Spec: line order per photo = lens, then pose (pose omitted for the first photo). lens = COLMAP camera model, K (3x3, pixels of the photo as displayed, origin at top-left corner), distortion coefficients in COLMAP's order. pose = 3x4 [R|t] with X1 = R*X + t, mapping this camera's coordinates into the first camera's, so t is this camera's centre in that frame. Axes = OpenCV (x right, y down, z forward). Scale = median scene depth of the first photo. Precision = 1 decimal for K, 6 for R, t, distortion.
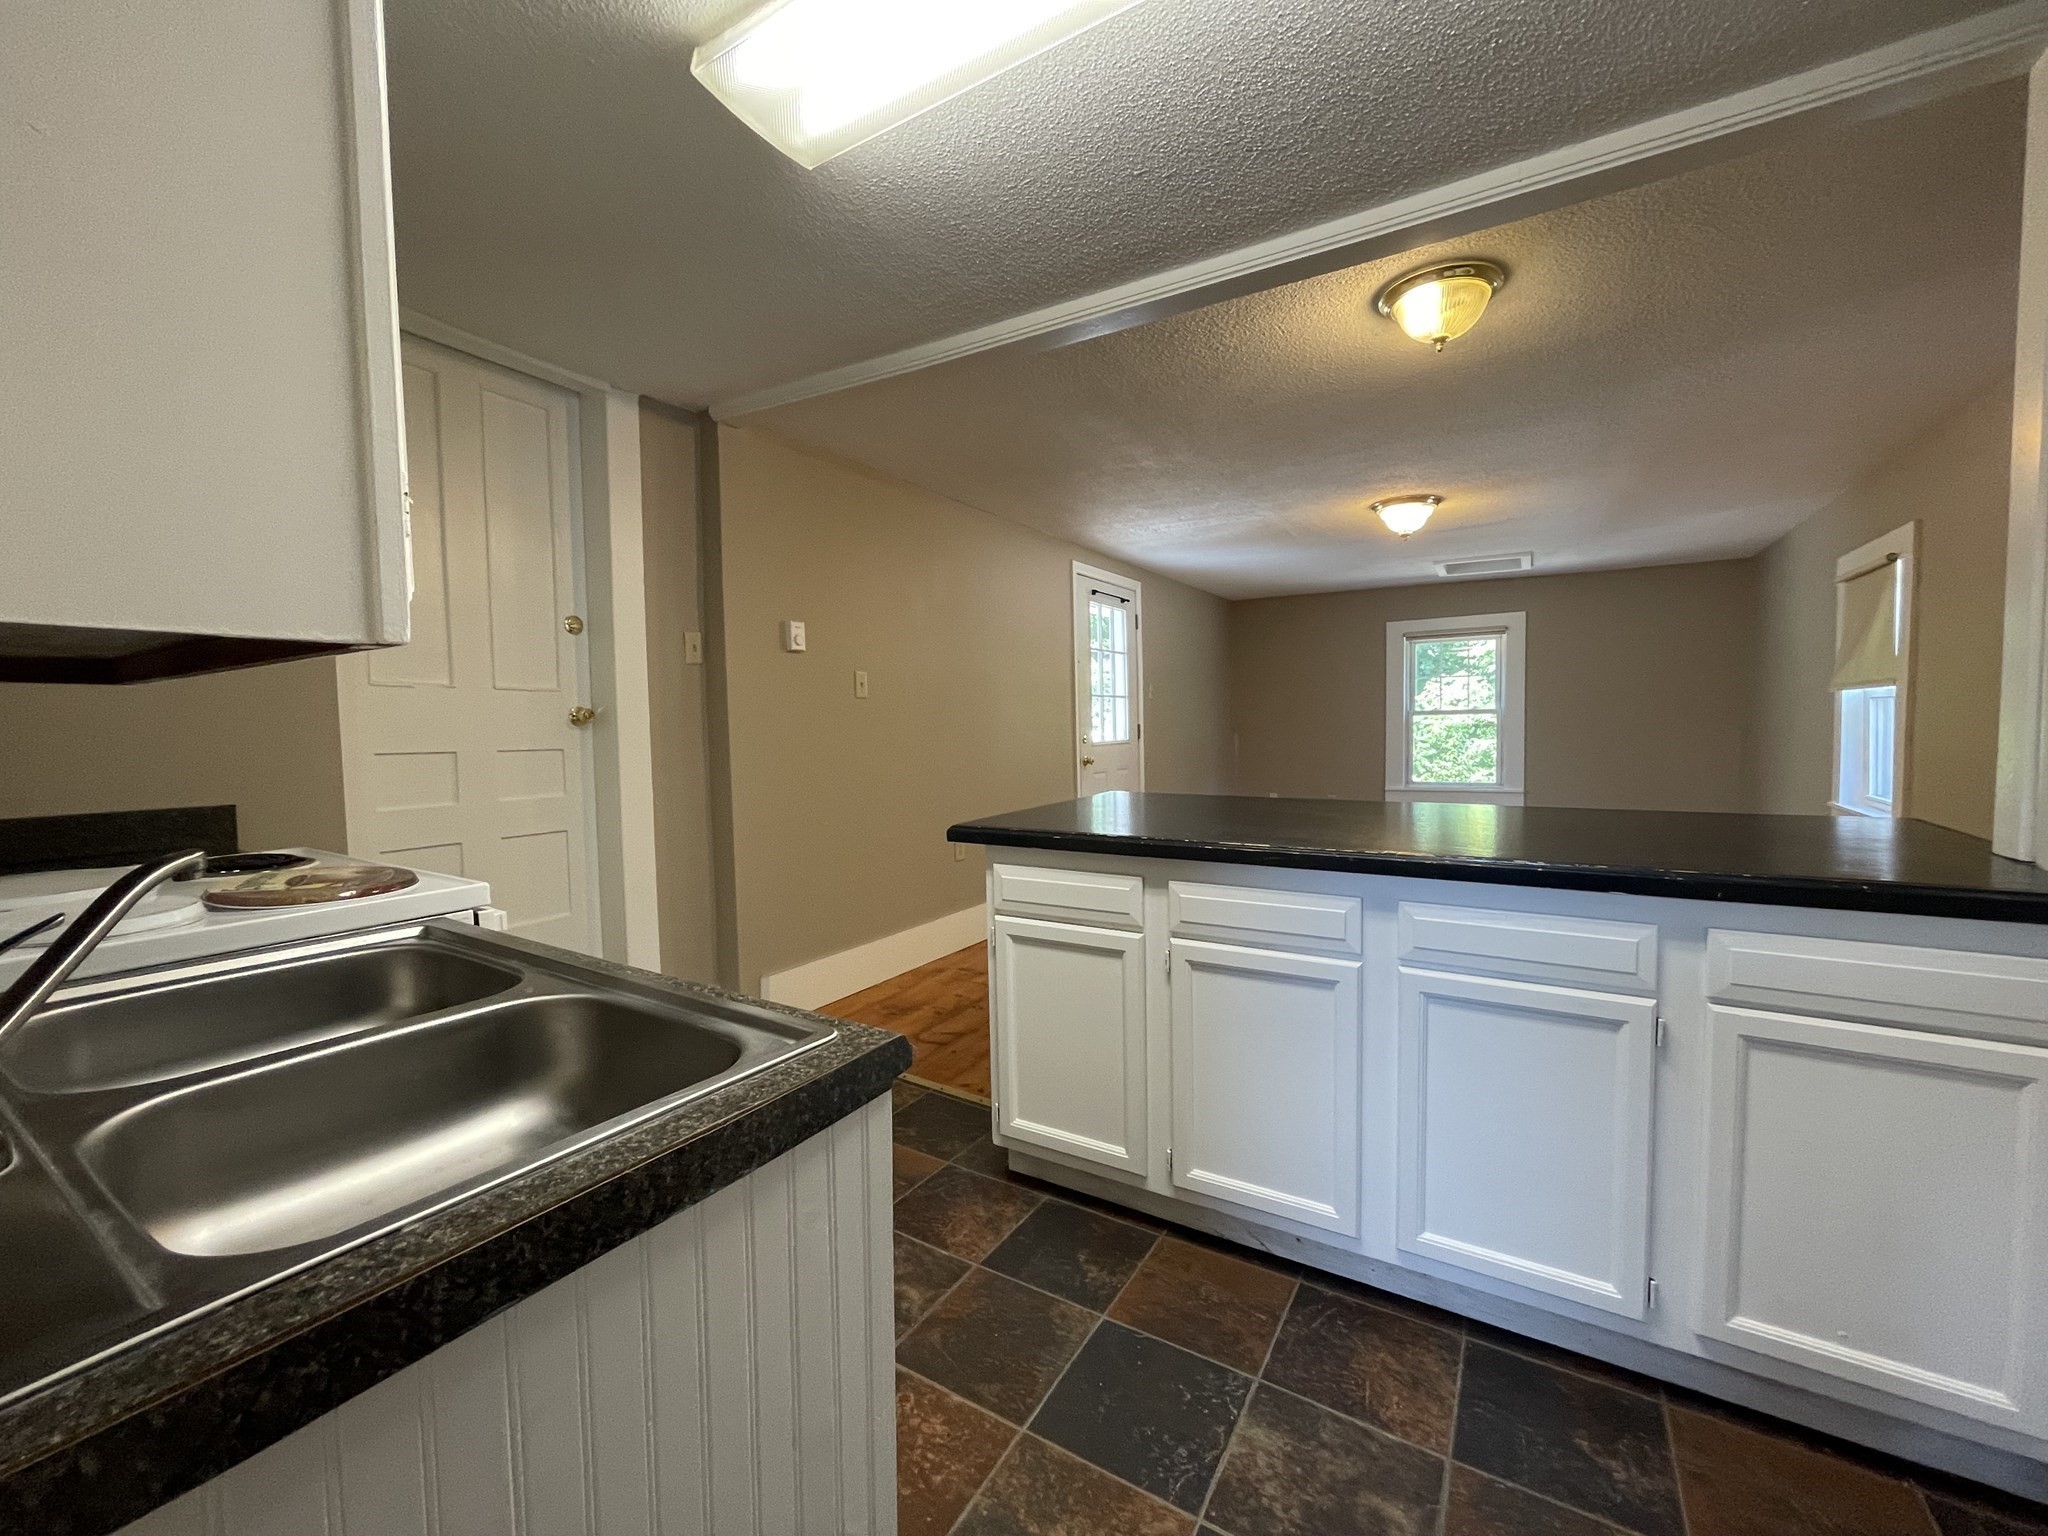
lens RADIAL K [[836.3, 0, 1027.6], [0, 836.3, 762.3], [0, 0, 1]] dist [-0.002403, -0.000430]
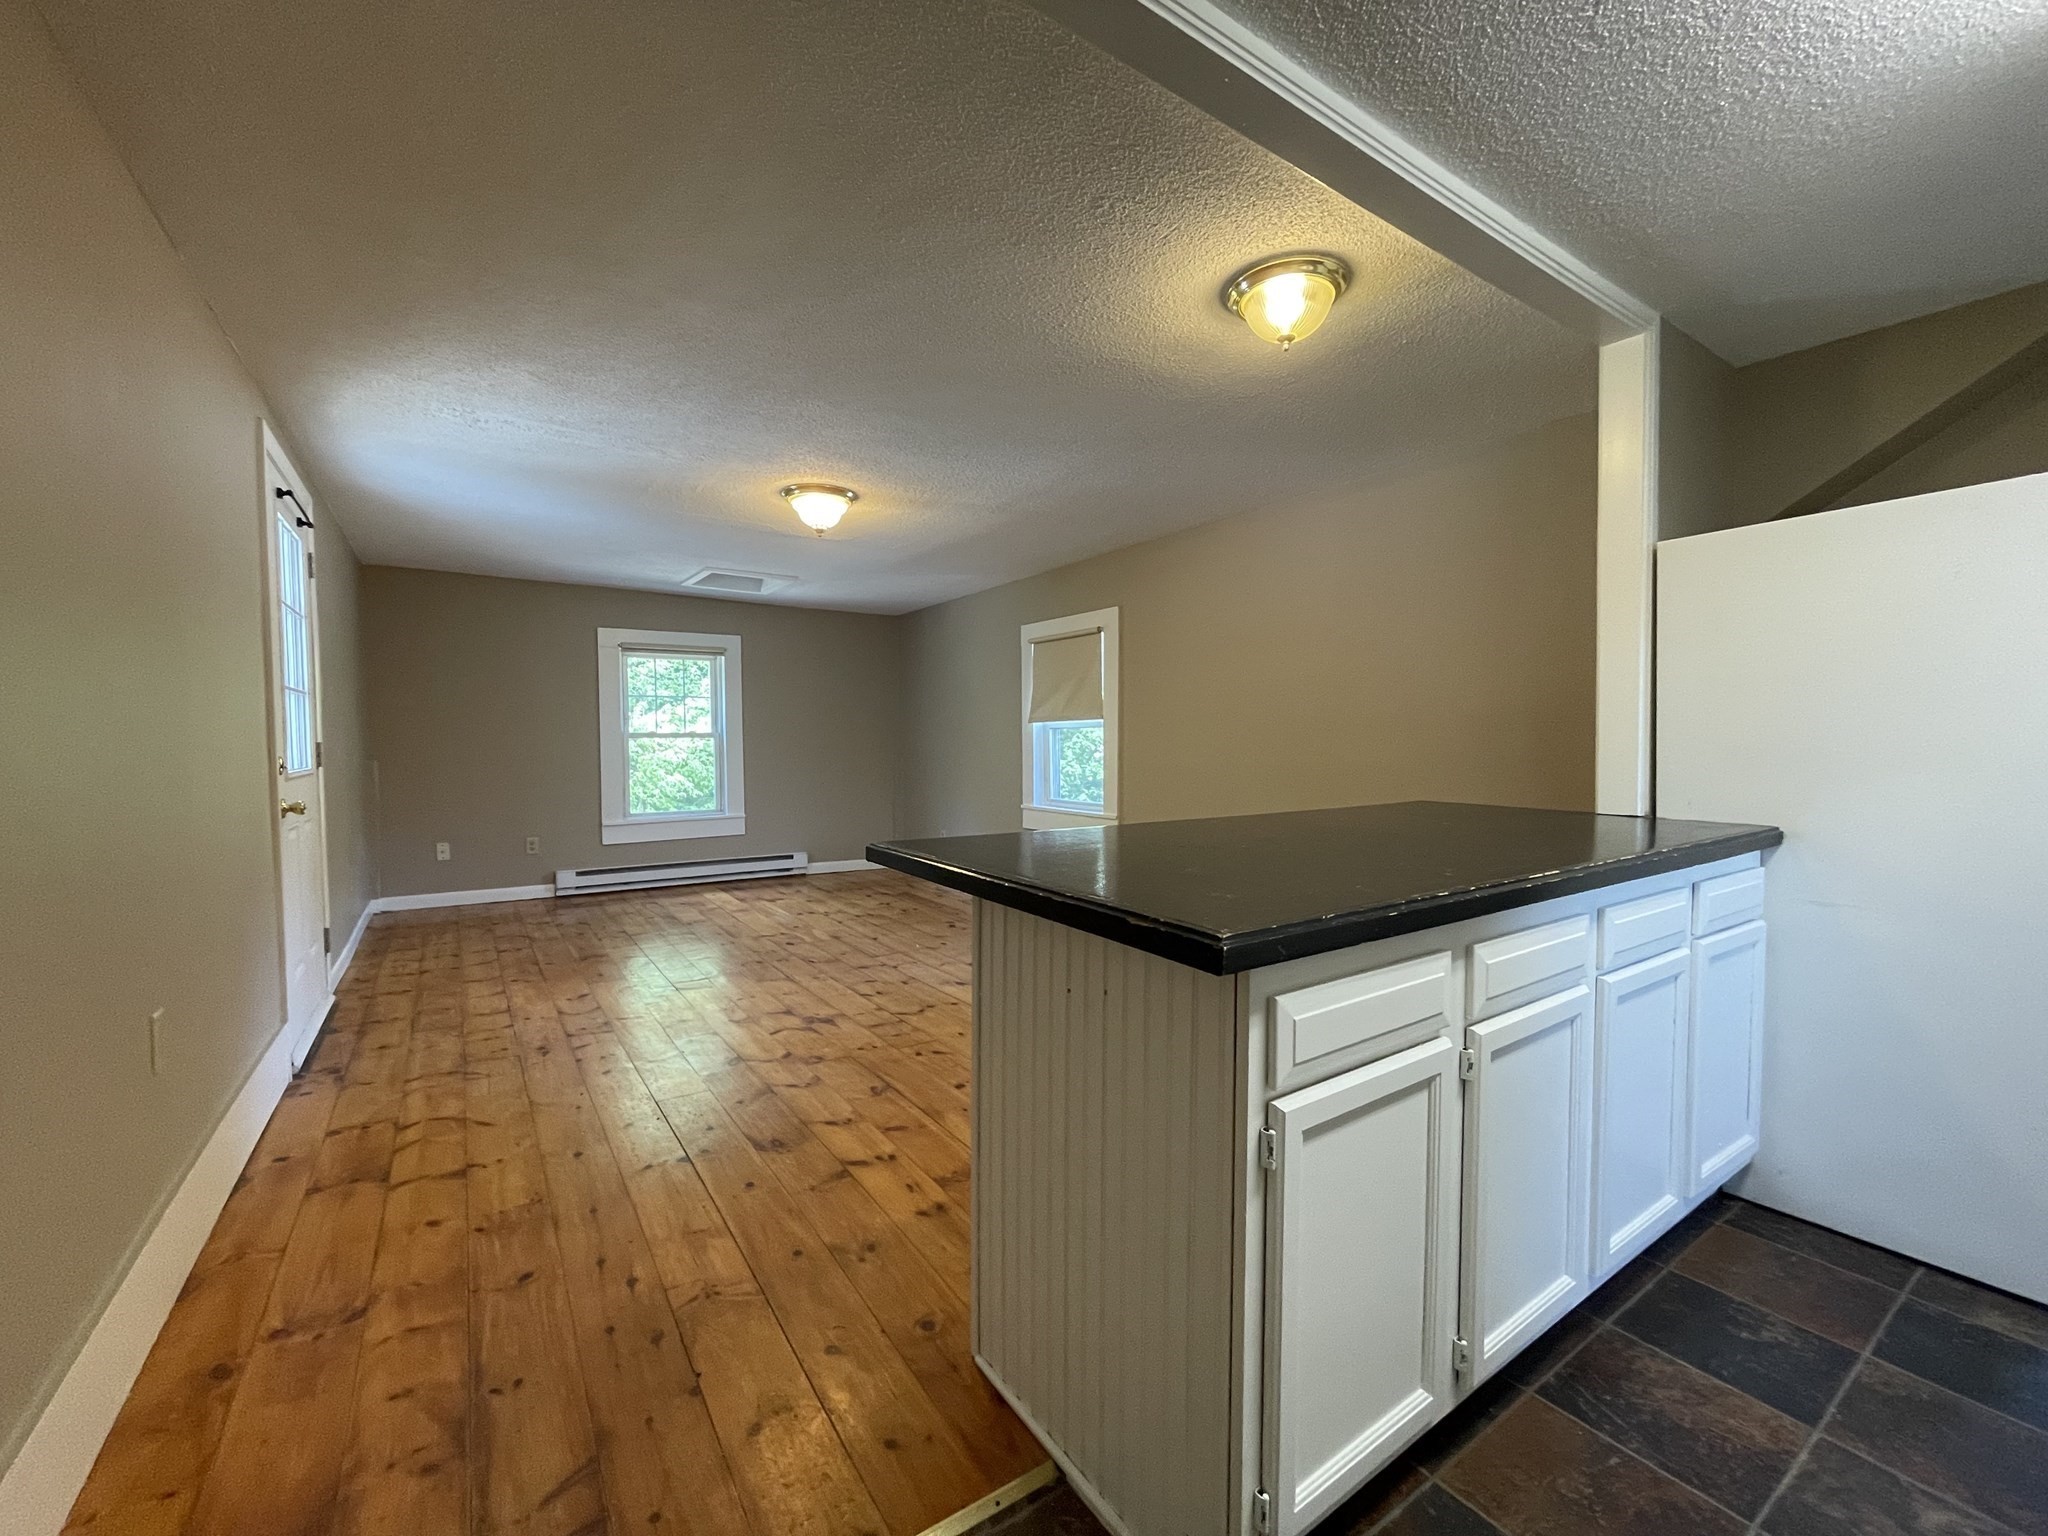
lens RADIAL K [[826.4, 0, 1024.0], [0, 826.4, 768.0], [0, 0, 1]] dist [-0.001339, -0.000292]
pose [[0.418124, -0.015081, 0.908265, -0.655555], [0.042164, 0.999107, -0.002821, -0.022180], [-0.907411, 0.039475, 0.418386, 1.137302]]
